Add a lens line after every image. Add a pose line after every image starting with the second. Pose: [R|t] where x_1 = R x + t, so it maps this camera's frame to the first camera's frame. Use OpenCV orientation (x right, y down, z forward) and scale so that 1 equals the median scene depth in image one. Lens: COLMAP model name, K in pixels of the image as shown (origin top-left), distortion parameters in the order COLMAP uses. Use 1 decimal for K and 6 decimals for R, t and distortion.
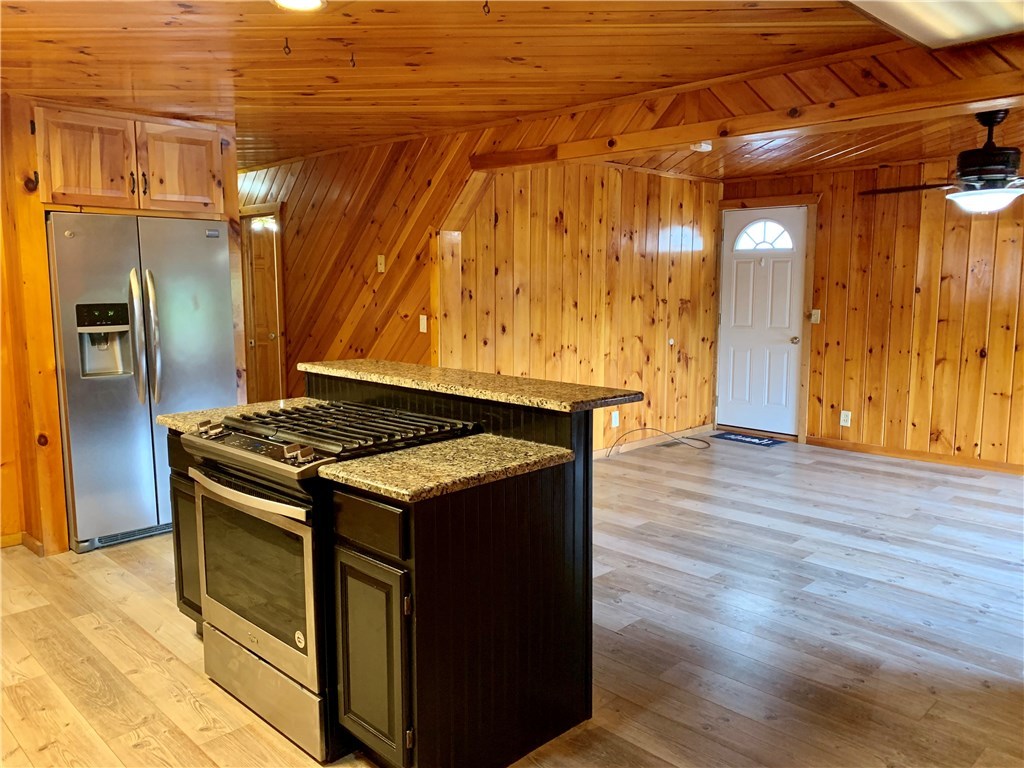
lens RADIAL K [[779.6, 0, 511.8], [0, 779.6, 380.6], [0, 0, 1]] dist [0.014459, -0.026519]
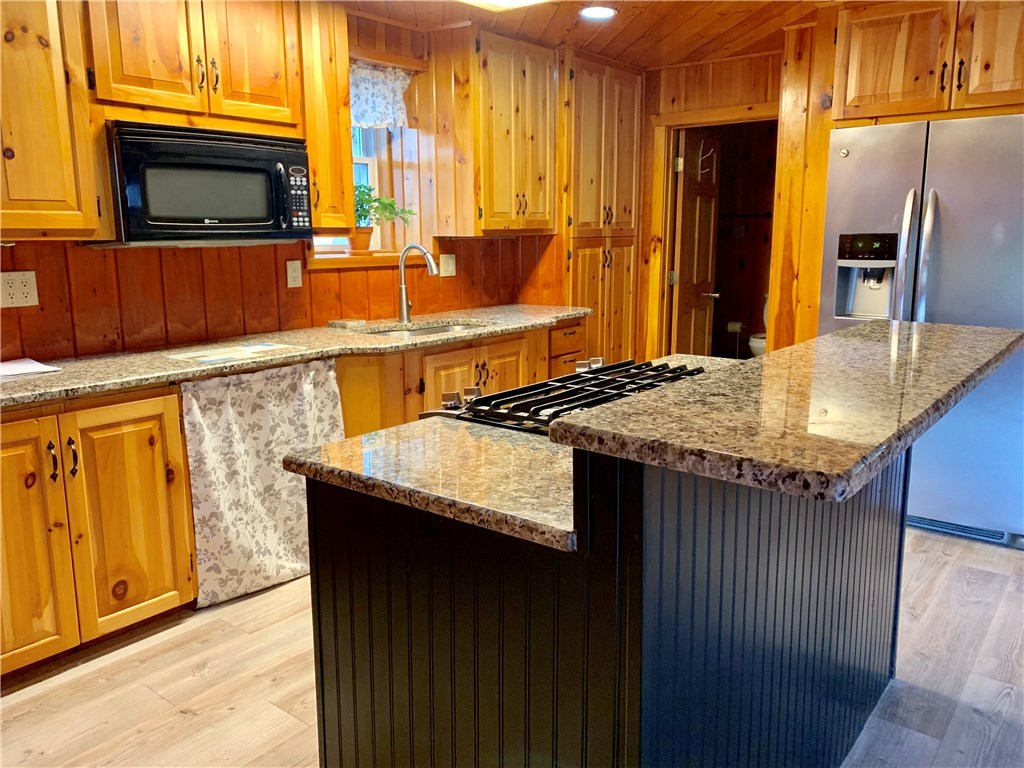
lens RADIAL K [[779.6, 0, 505.7], [0, 779.6, 378.8], [0, 0, 1]] dist [0.014459, -0.026519]
pose [[0.114072, 0.182361, -0.976592, 0.281500], [-0.126563, 0.977667, 0.167778, -0.036739], [0.985378, 0.104462, 0.134605, 0.512886]]
